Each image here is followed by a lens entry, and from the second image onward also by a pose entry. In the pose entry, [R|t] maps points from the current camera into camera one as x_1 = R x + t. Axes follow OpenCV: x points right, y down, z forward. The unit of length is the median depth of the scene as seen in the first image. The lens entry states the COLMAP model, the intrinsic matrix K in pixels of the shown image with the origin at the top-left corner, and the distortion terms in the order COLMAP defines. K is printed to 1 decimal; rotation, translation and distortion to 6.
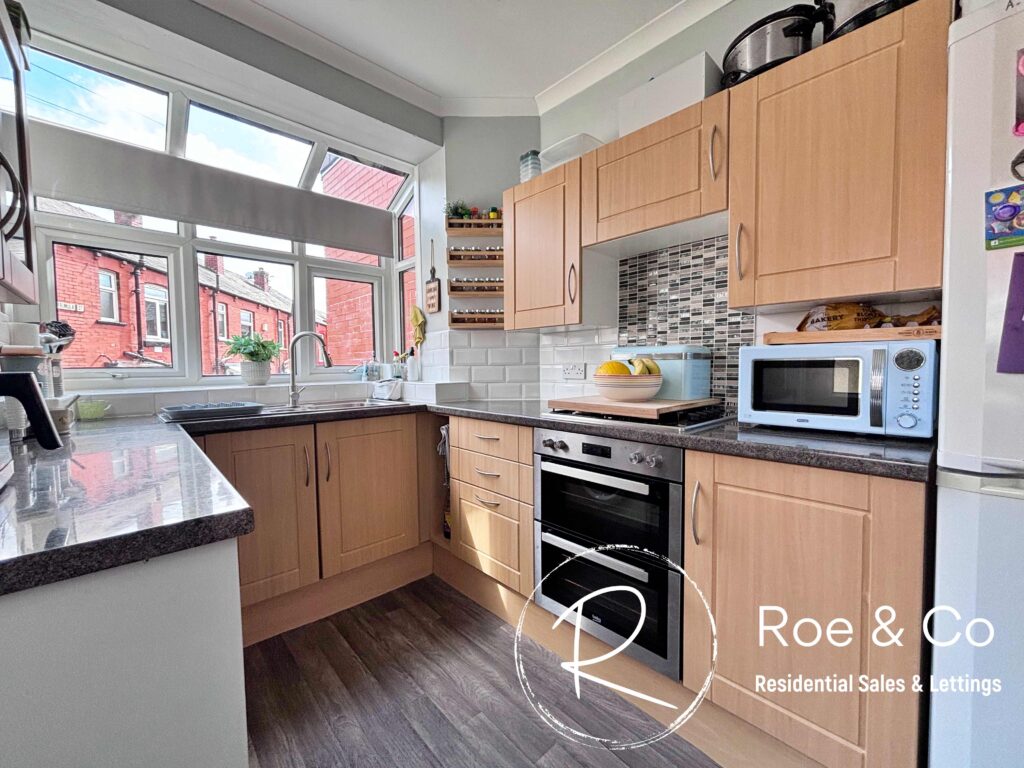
lens RADIAL K [[417.3, 0, 518.6], [0, 417.3, 384.0], [0, 0, 1]] dist [0.002419, -0.002183]
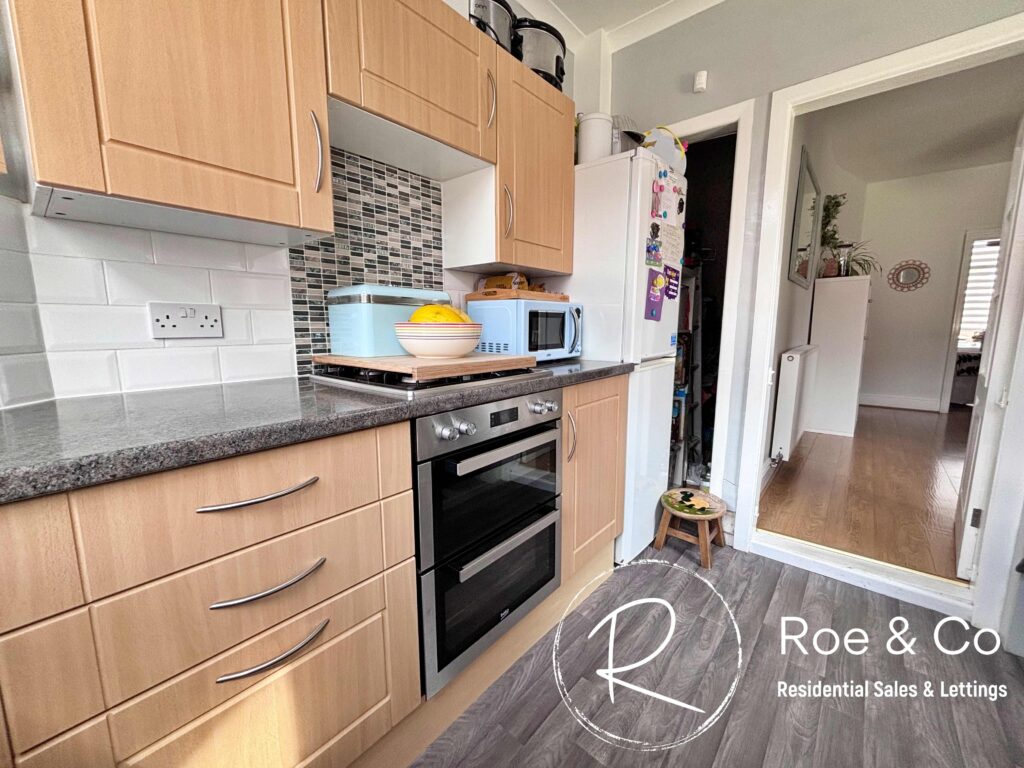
lens RADIAL K [[417.3, 0, 515.4], [0, 417.3, 384.2], [0, 0, 1]] dist [0.002419, -0.002183]
pose [[-0.122540, -0.131183, 0.983756, -0.456072], [0.045589, 0.989436, 0.137619, -0.009875], [-0.991416, 0.061712, -0.115265, 0.814336]]
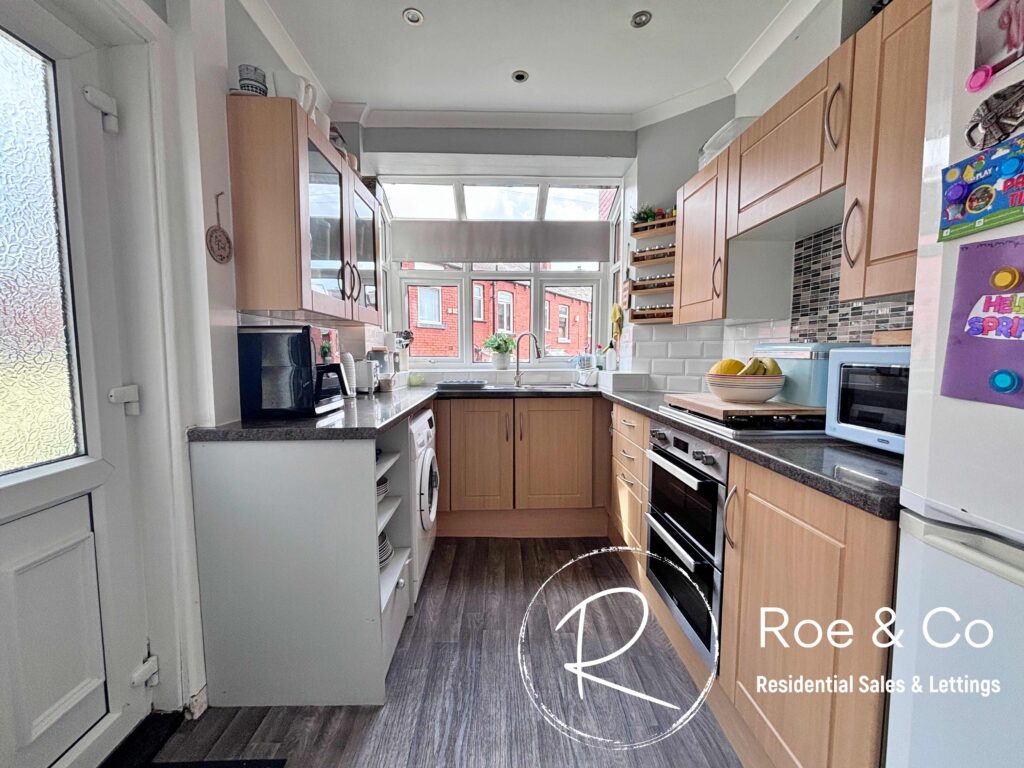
lens RADIAL K [[417.3, 0, 509.9], [0, 417.3, 384.8], [0, 0, 1]] dist [0.002419, -0.002183]
pose [[0.748778, 0.061315, -0.659979, 0.419257], [-0.036426, 0.998014, 0.051393, -0.023335], [0.661820, -0.014441, 0.749524, -0.060611]]
